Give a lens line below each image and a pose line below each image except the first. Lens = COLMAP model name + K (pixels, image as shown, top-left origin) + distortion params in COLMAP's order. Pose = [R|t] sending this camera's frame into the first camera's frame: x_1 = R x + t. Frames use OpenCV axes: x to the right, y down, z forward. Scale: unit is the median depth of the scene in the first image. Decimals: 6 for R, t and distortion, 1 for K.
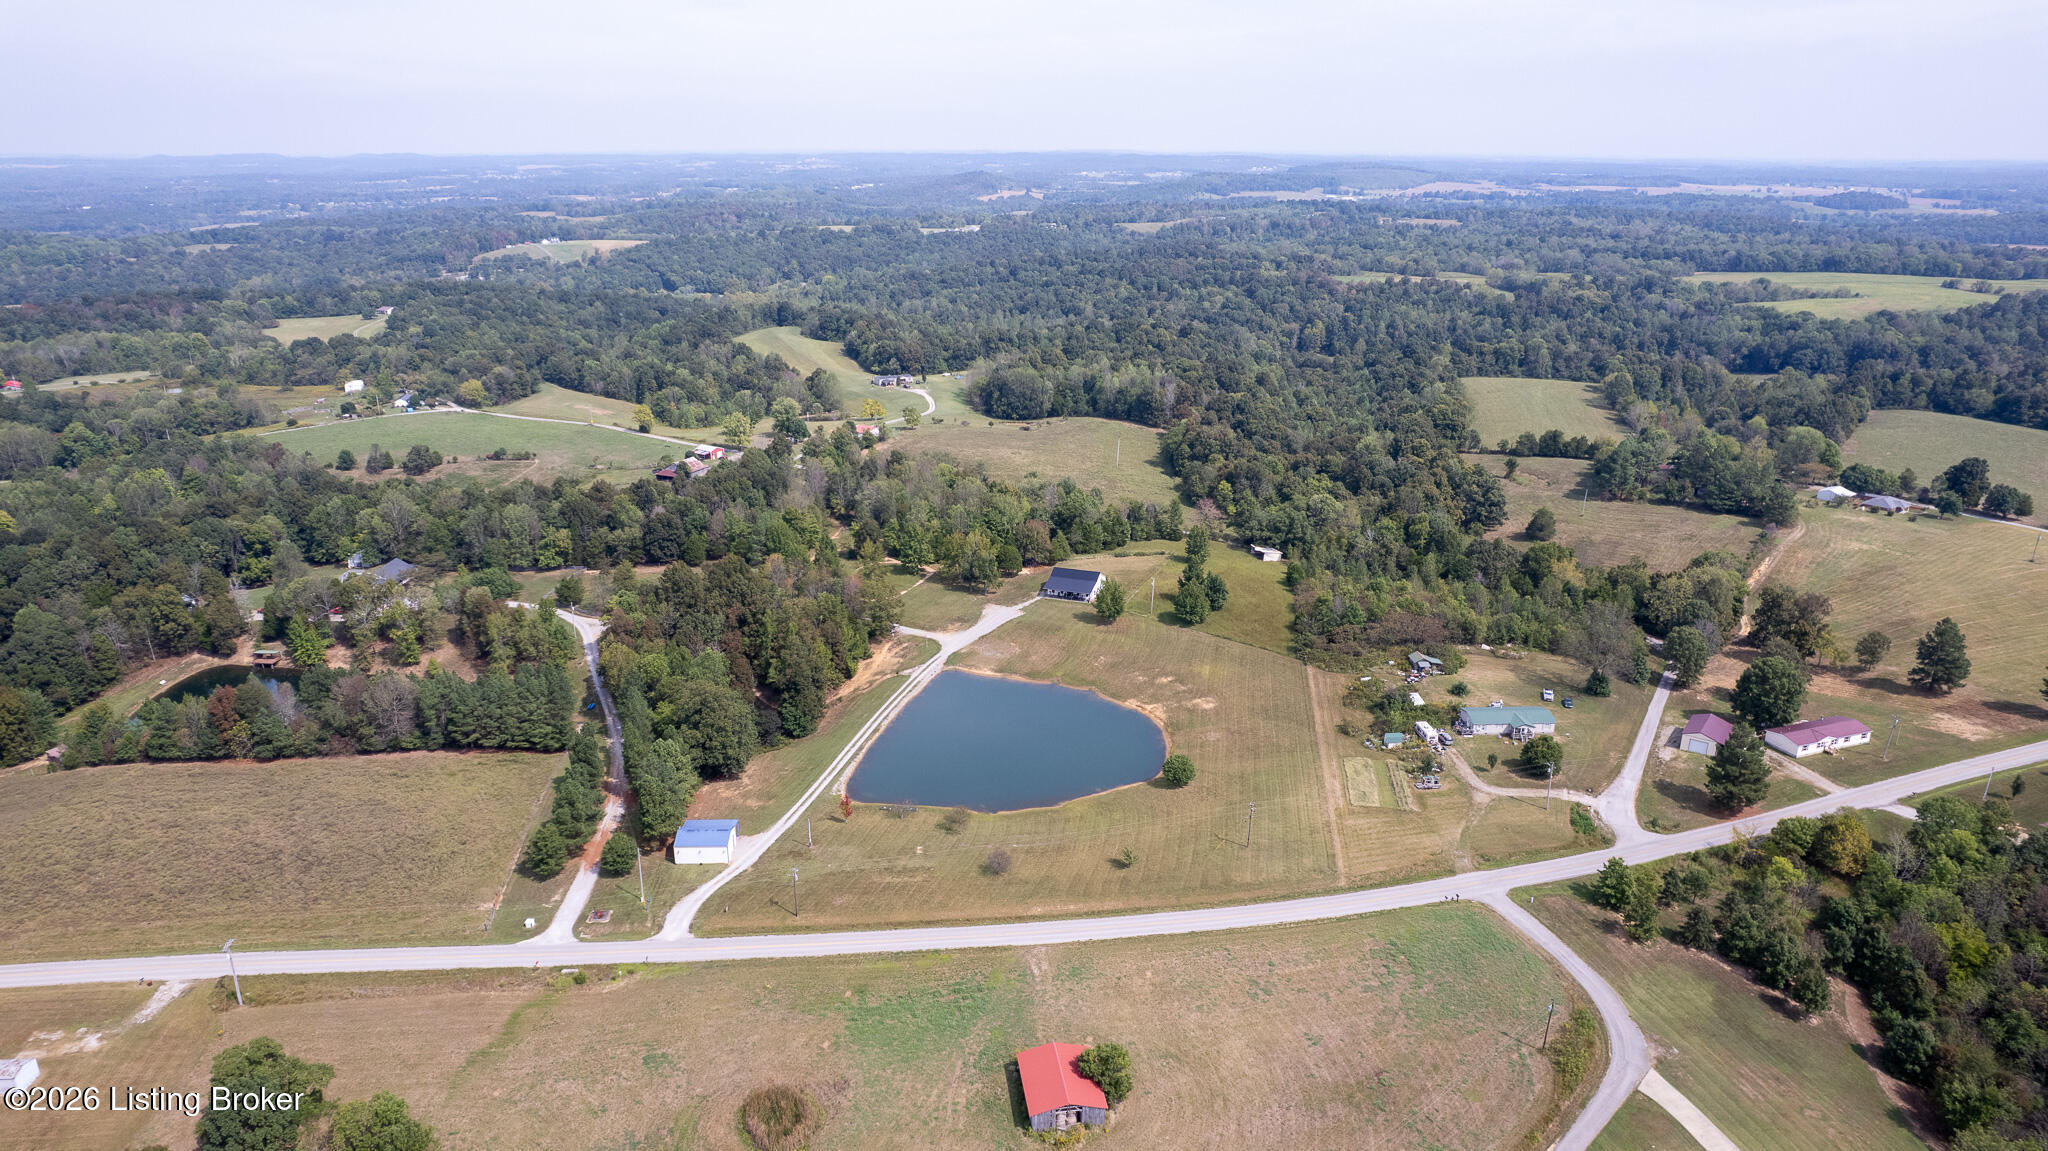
lens RADIAL K [[1308.3, 0, 1024.0], [0, 1308.3, 575.5], [0, 0, 1]] dist [-0.078066, 0.070427]
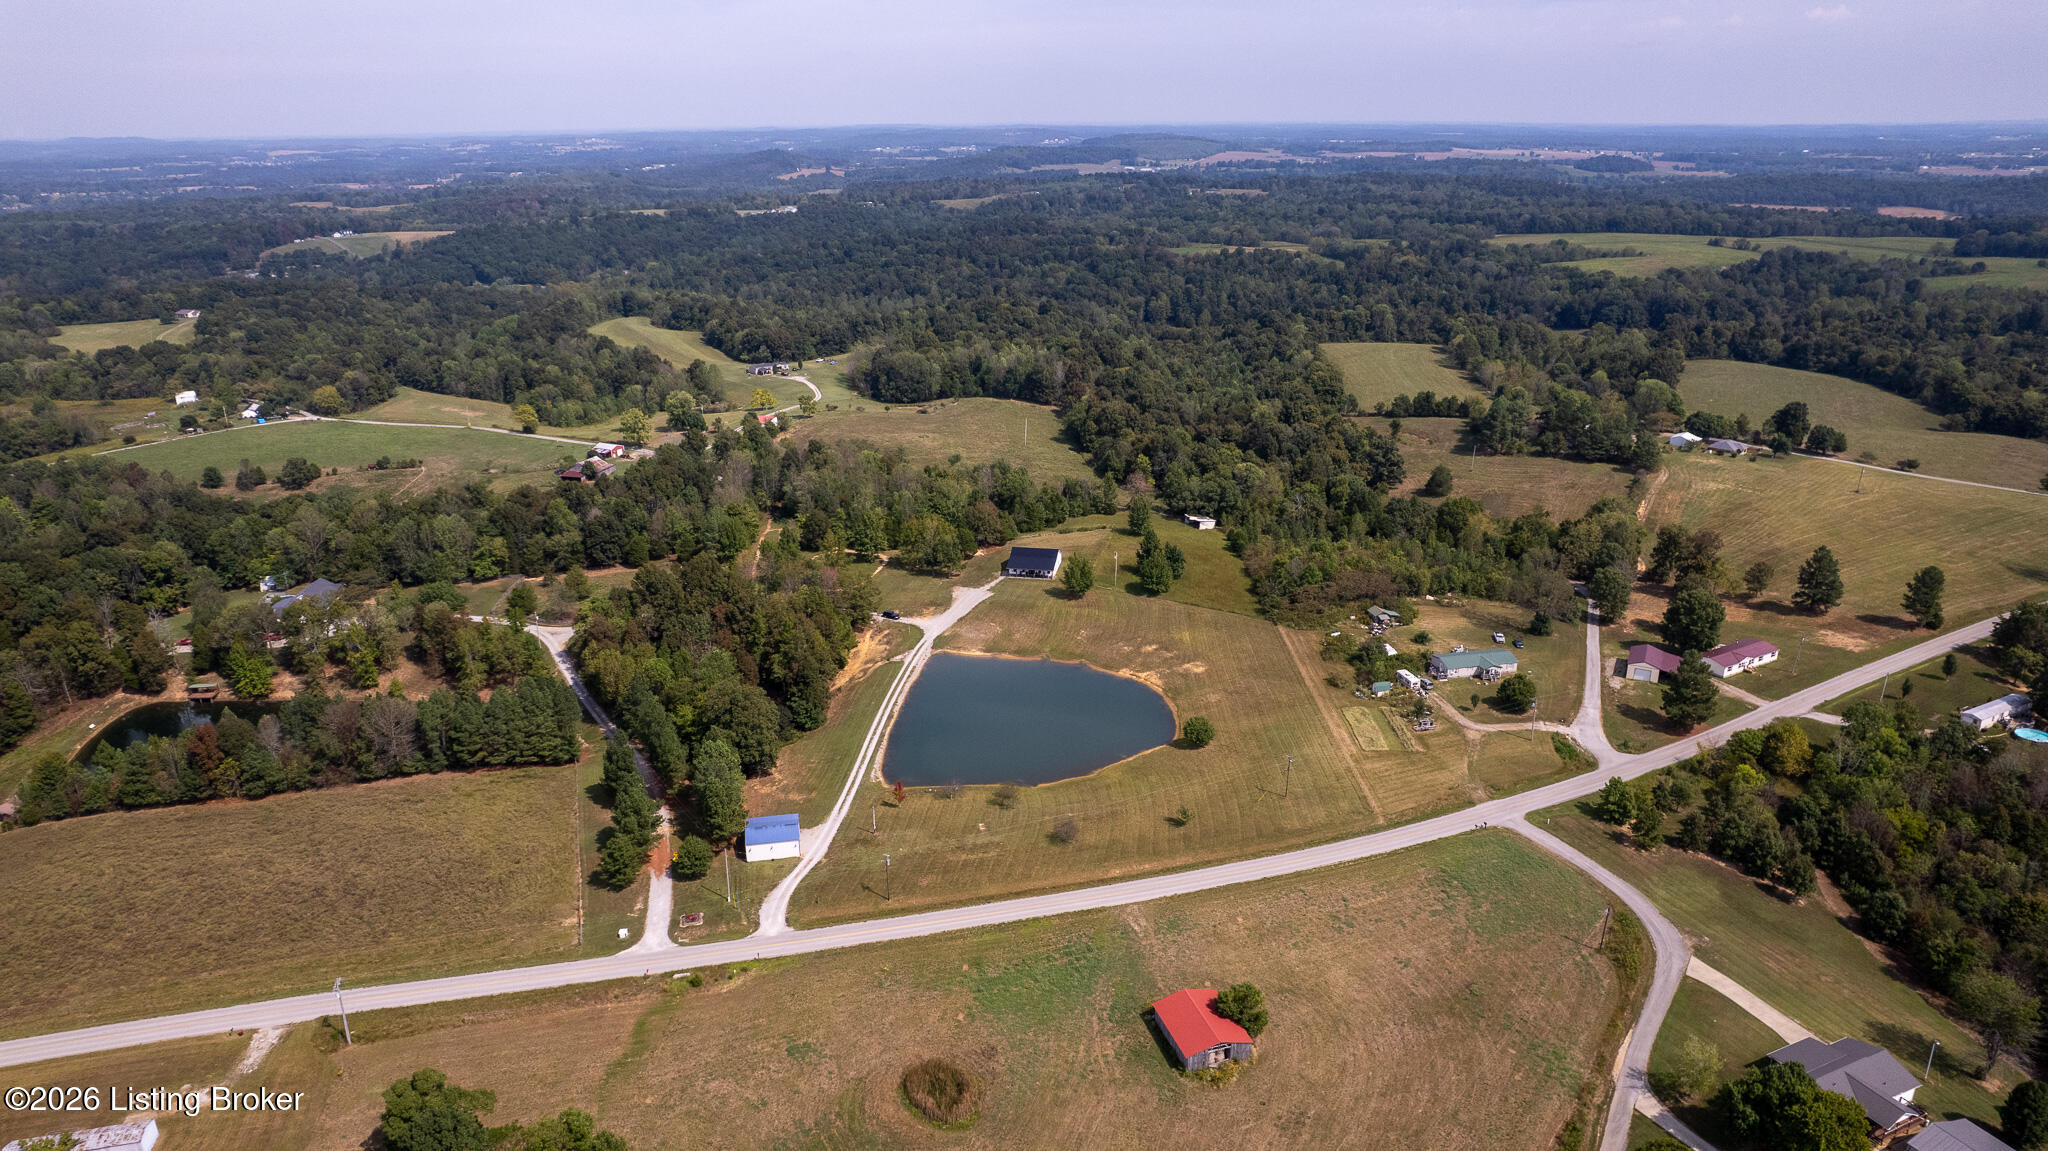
lens RADIAL K [[1308.3, 0, 1024.0], [0, 1308.3, 575.5], [0, 0, 1]] dist [-0.078066, 0.070427]
pose [[0.987704, -0.061416, 0.143767, -0.124090], [0.058795, 0.998018, 0.022412, -0.006818], [-0.144859, -0.013684, 0.989358, -0.019224]]
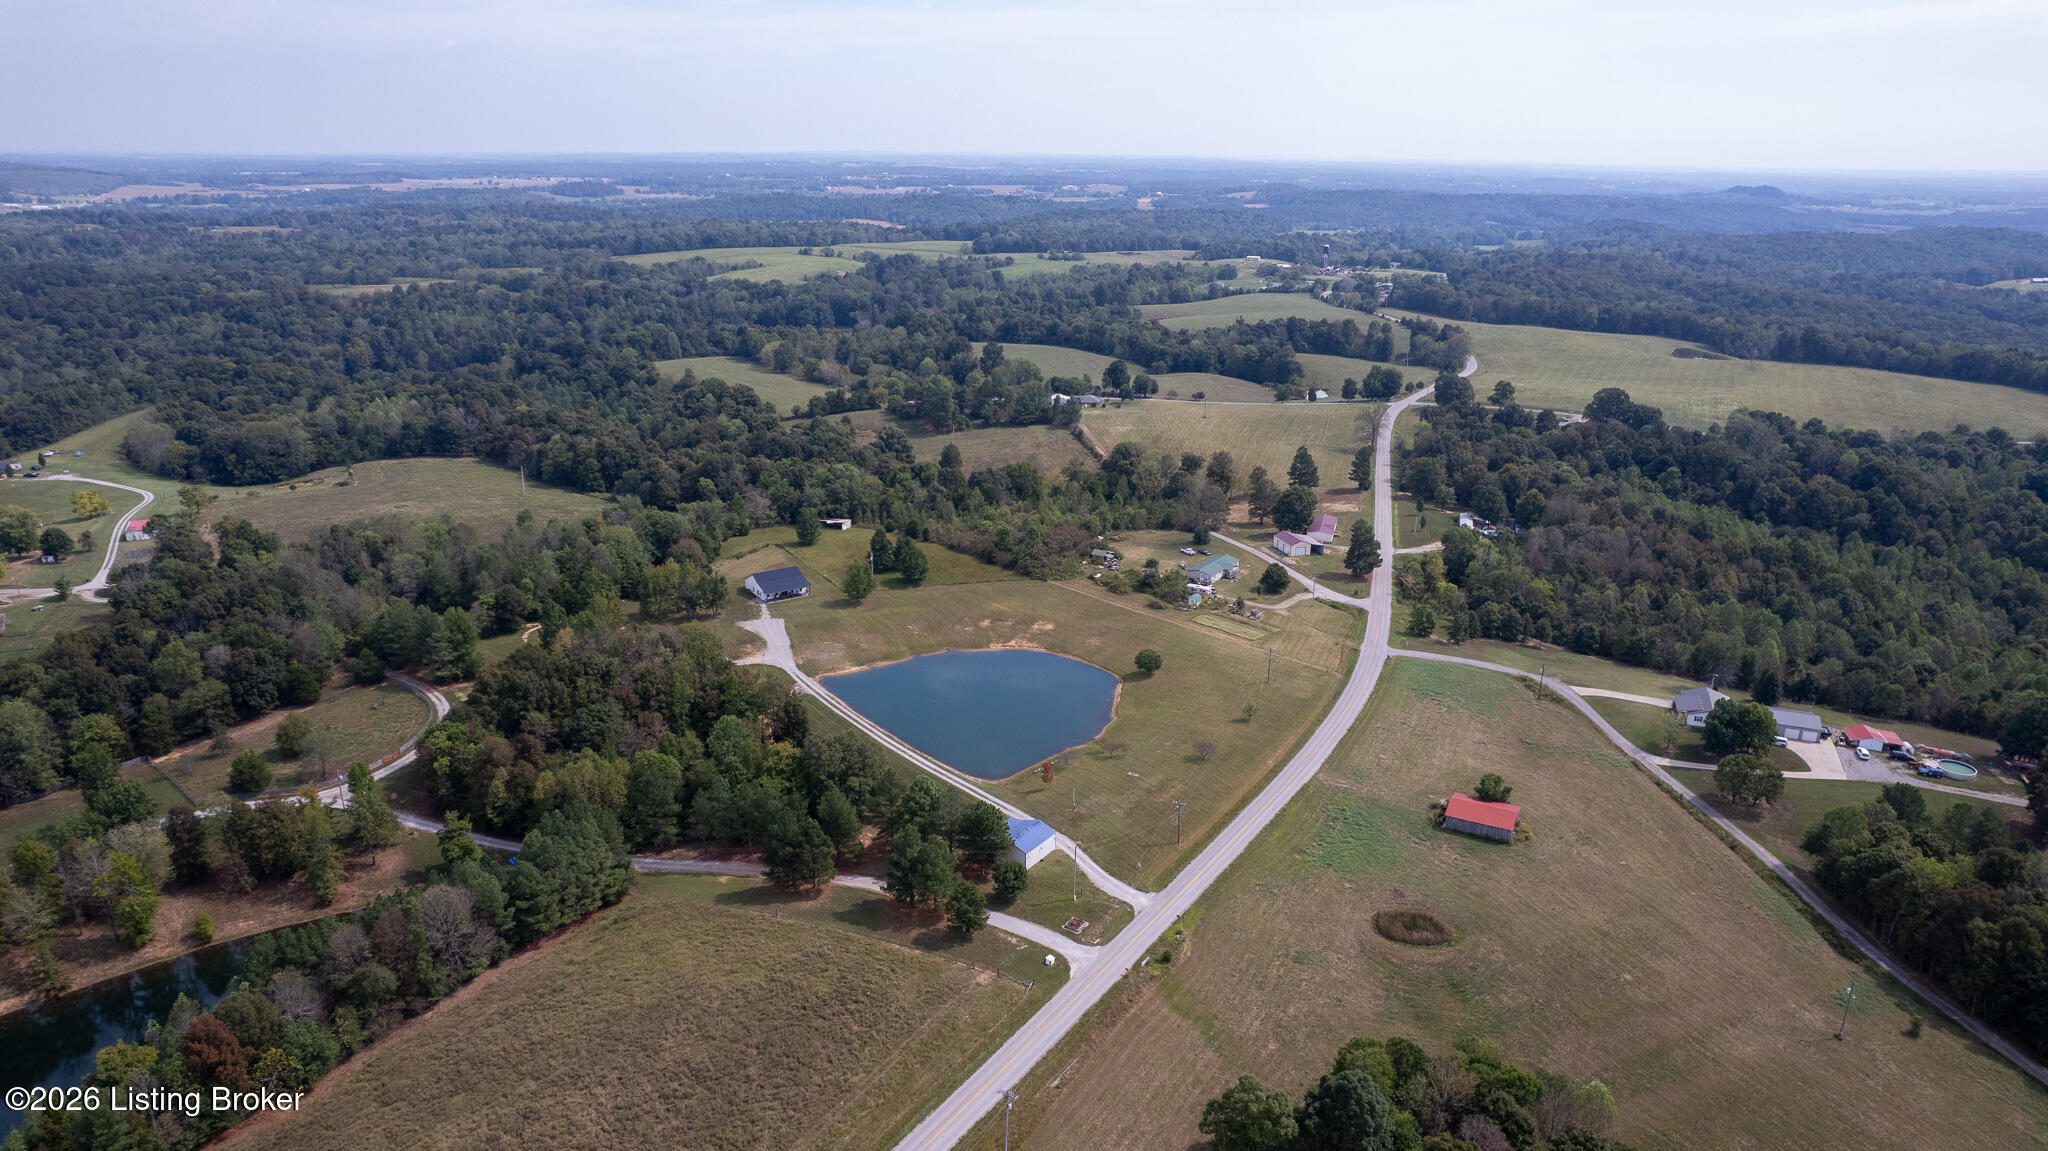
lens RADIAL K [[1308.3, 0, 1024.0], [0, 1308.3, 575.5], [0, 0, 1]] dist [-0.078066, 0.070427]
pose [[0.598807, -0.246804, 0.761918, -0.648241], [0.244323, 0.962279, 0.119688, -0.078125], [-0.762717, 0.114484, 0.636519, 0.221927]]
